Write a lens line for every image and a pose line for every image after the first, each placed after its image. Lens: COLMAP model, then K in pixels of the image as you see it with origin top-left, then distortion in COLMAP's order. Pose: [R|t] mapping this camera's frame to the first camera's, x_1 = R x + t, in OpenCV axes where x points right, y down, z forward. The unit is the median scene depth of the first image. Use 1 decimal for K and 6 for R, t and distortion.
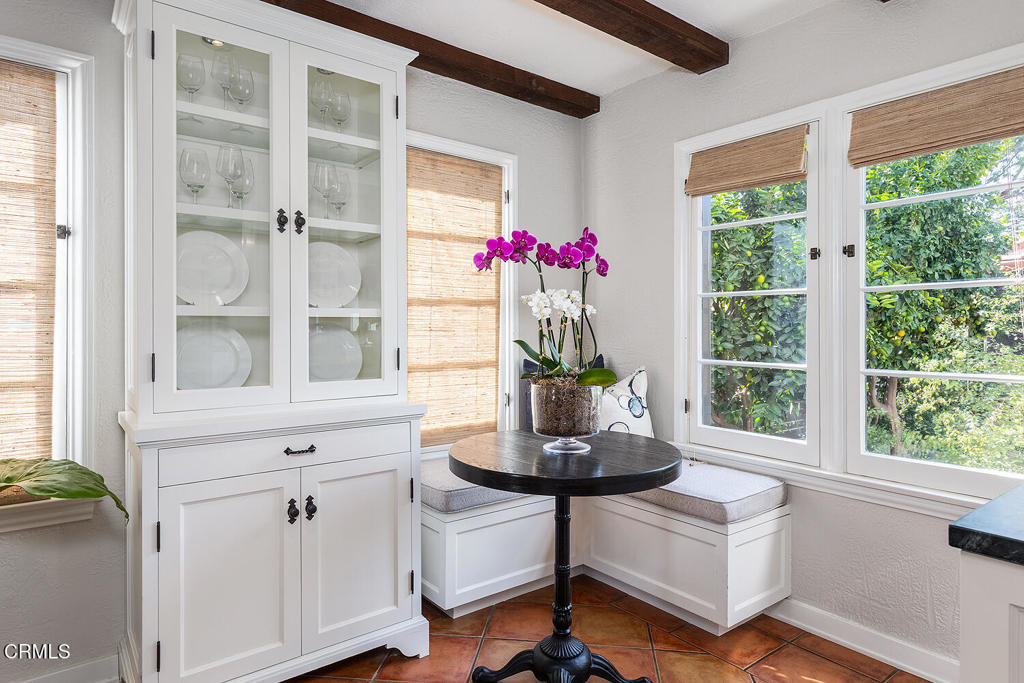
lens RADIAL K [[591.4, 0, 515.3], [0, 591.4, 319.9], [0, 0, 1]] dist [-0.002198, -0.002651]
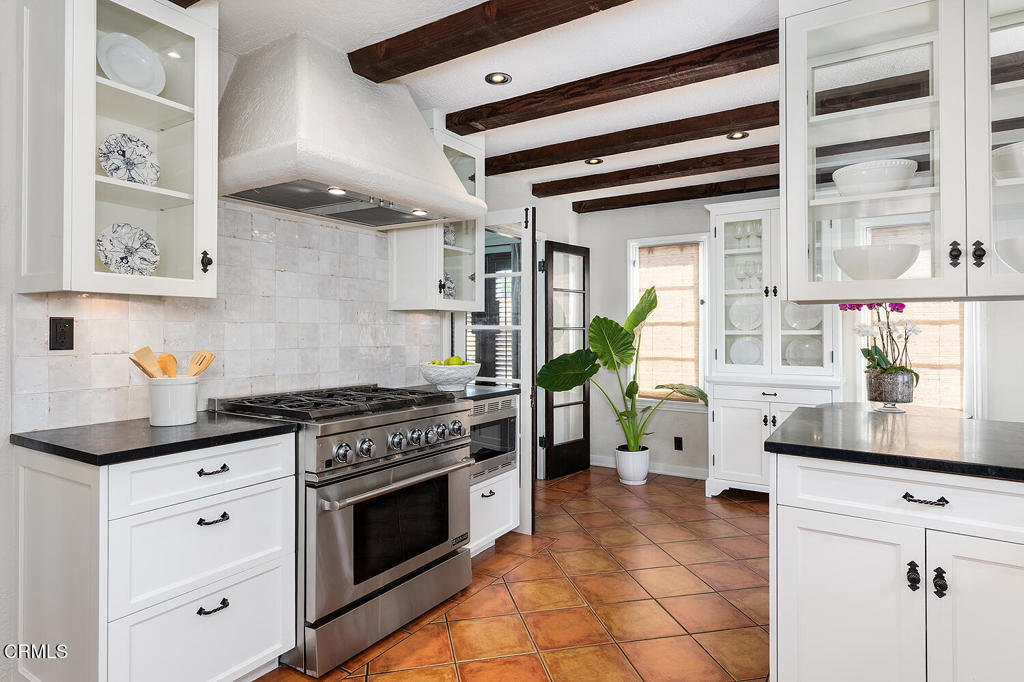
lens RADIAL K [[591.4, 0, 515.3], [0, 591.4, 336.4], [0, 0, 1]] dist [-0.002198, -0.002651]
pose [[0.320012, 0.006893, -0.947388, 1.462341], [0.010868, 0.999881, 0.010946, -0.034002], [0.947351, -0.013799, 0.319899, -0.633269]]
